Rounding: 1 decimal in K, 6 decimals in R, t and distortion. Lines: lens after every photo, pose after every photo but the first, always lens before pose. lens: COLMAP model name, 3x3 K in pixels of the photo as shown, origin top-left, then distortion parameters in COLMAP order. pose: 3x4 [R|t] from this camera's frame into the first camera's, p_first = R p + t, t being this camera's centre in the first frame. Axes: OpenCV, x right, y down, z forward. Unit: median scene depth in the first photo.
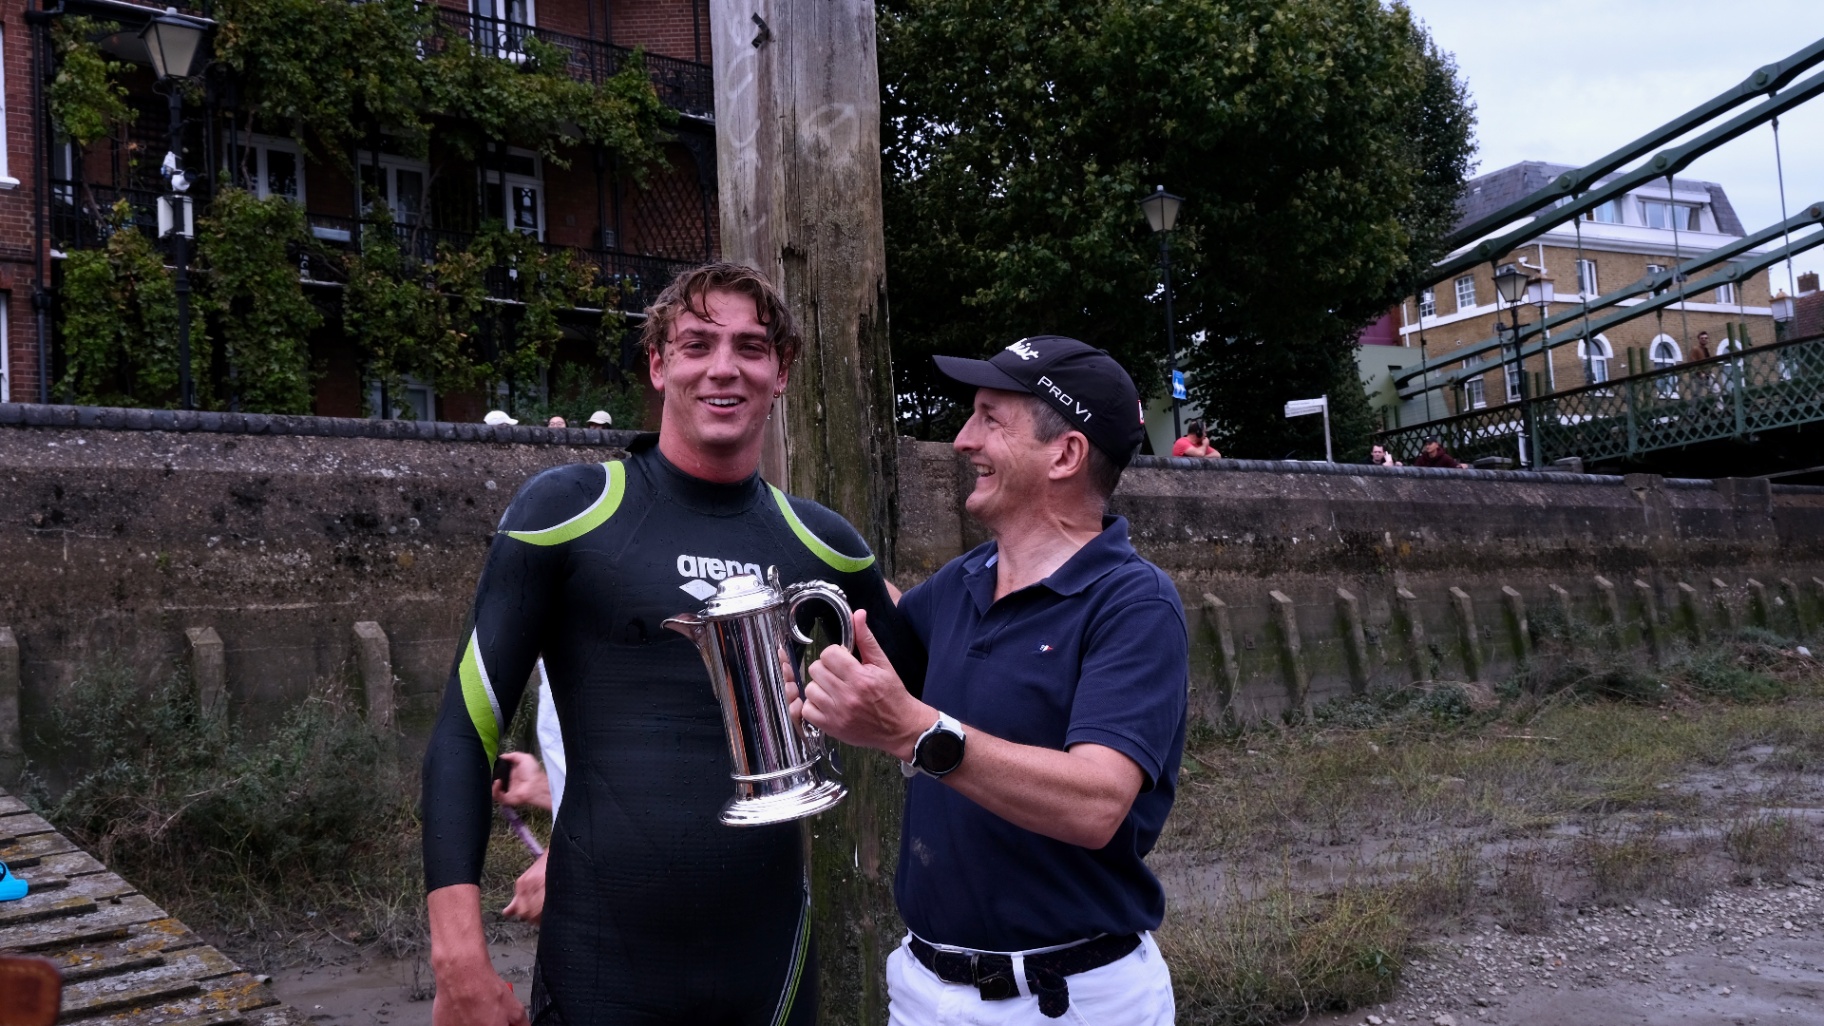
lens RADIAL K [[1817.5, 0, 912.0], [0, 1817.5, 513.0], [0, 0, 1]] dist [0.106851, -0.148133]
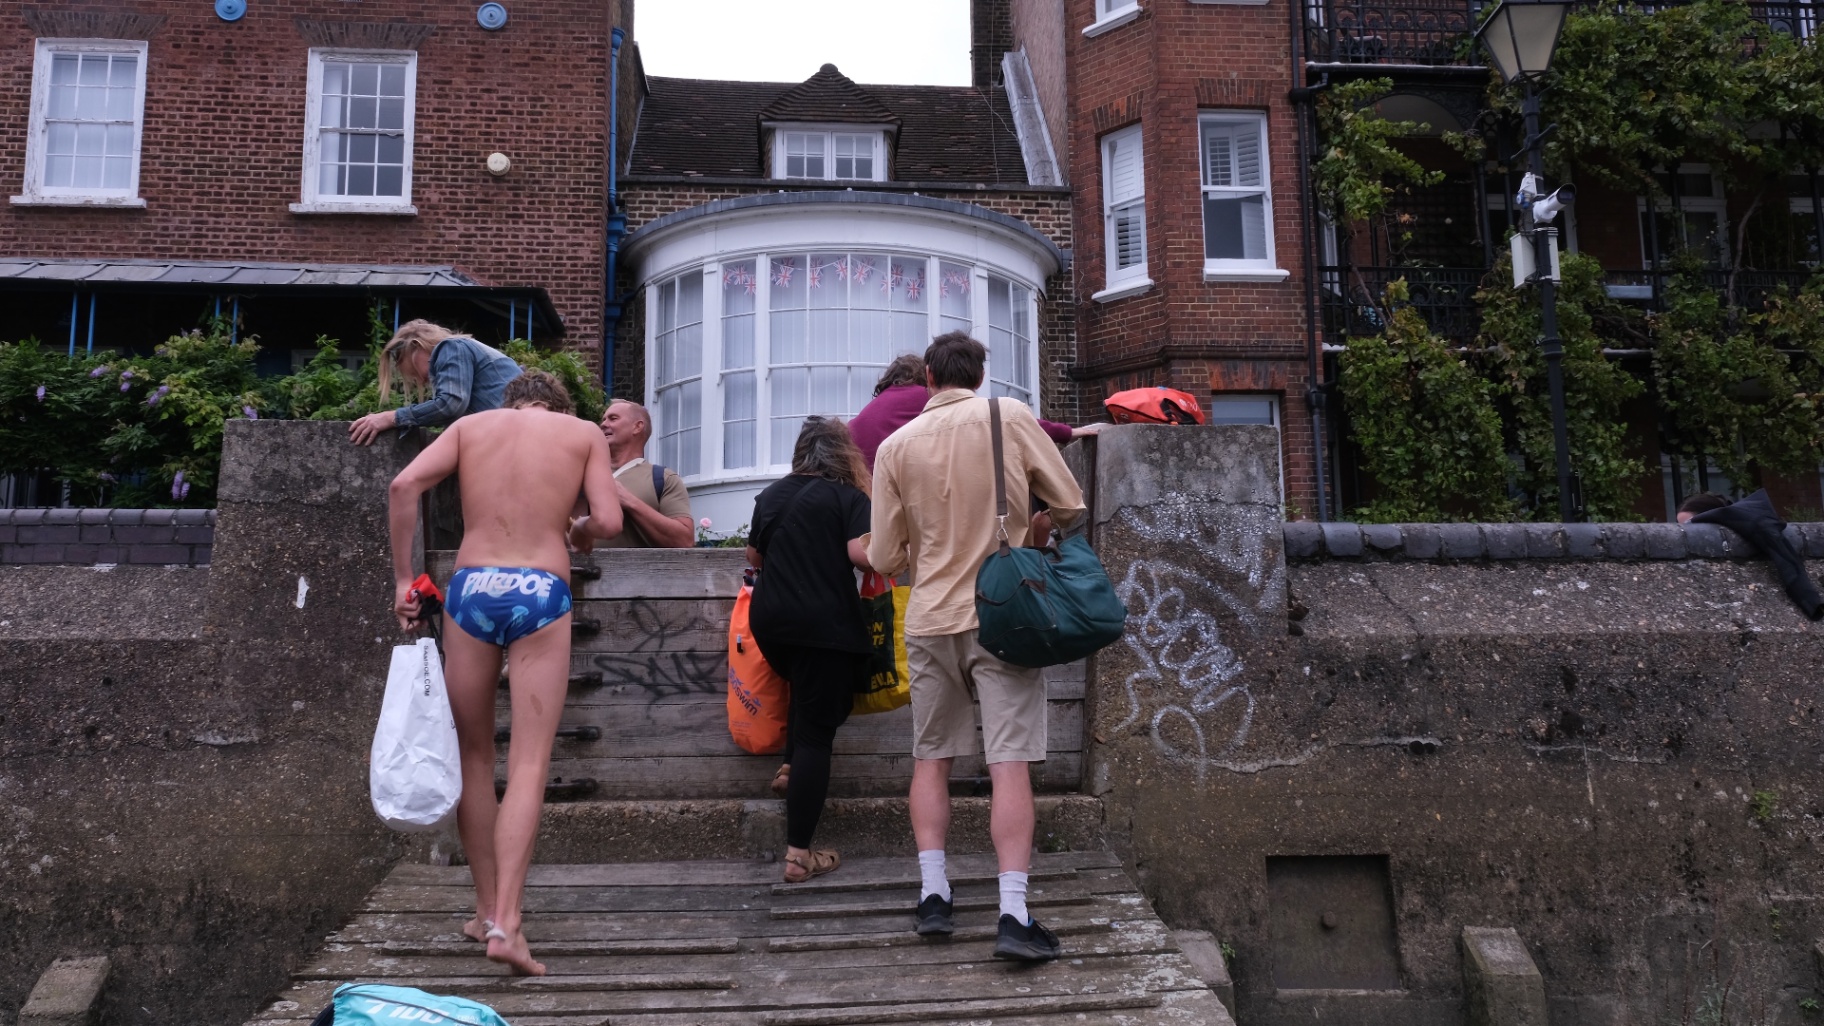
lens RADIAL K [[1315.5, 0, 912.0], [0, 1315.5, 513.0], [0, 0, 1]] dist [0.005282, 0.008184]
pose [[0.807134, -0.042576, -0.588831, -0.366926], [0.015352, 0.998572, -0.051159, -0.042400], [0.590168, 0.032253, 0.806636, 0.528671]]
